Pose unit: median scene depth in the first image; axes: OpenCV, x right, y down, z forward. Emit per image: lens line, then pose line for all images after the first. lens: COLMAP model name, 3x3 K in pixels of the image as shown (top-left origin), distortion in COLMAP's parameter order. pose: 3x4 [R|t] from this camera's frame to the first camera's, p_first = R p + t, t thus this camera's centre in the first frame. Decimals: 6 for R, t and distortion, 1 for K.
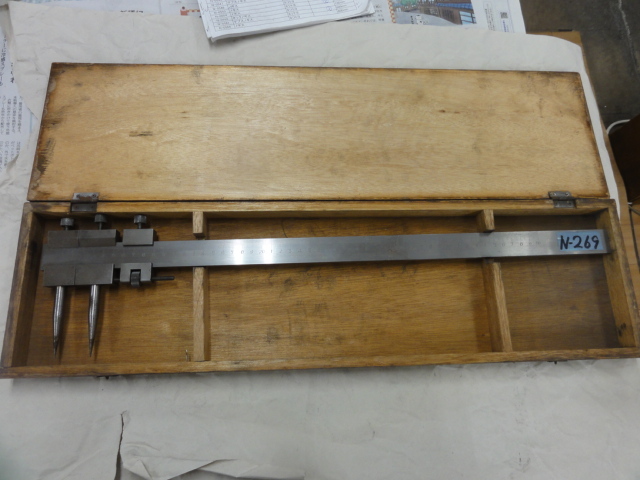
lens RADIAL K [[453.0, 0, 320.0], [0, 453.0, 240.0], [0, 0, 1]] dist [0.001708, -0.000809]
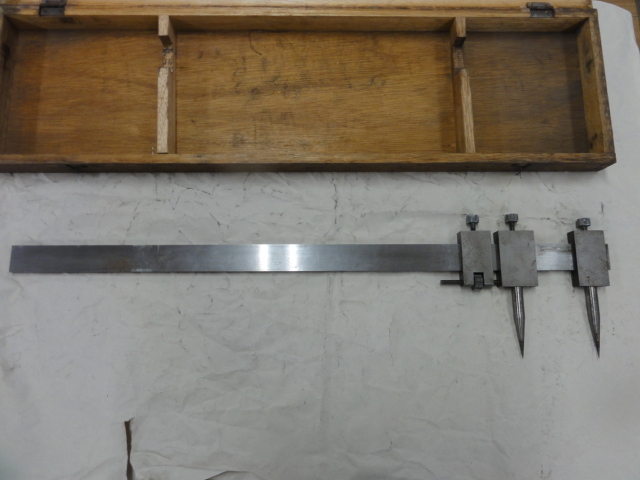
lens RADIAL K [[453.0, 0, 320.0], [0, 453.0, 240.0], [0, 0, 1]] dist [0.001708, -0.000809]
pose [[0.998741, 0.014731, -0.047954, 0.128217], [-0.010285, 0.995737, 0.091667, 0.330165], [0.049100, -0.091059, 0.994634, -0.022671]]
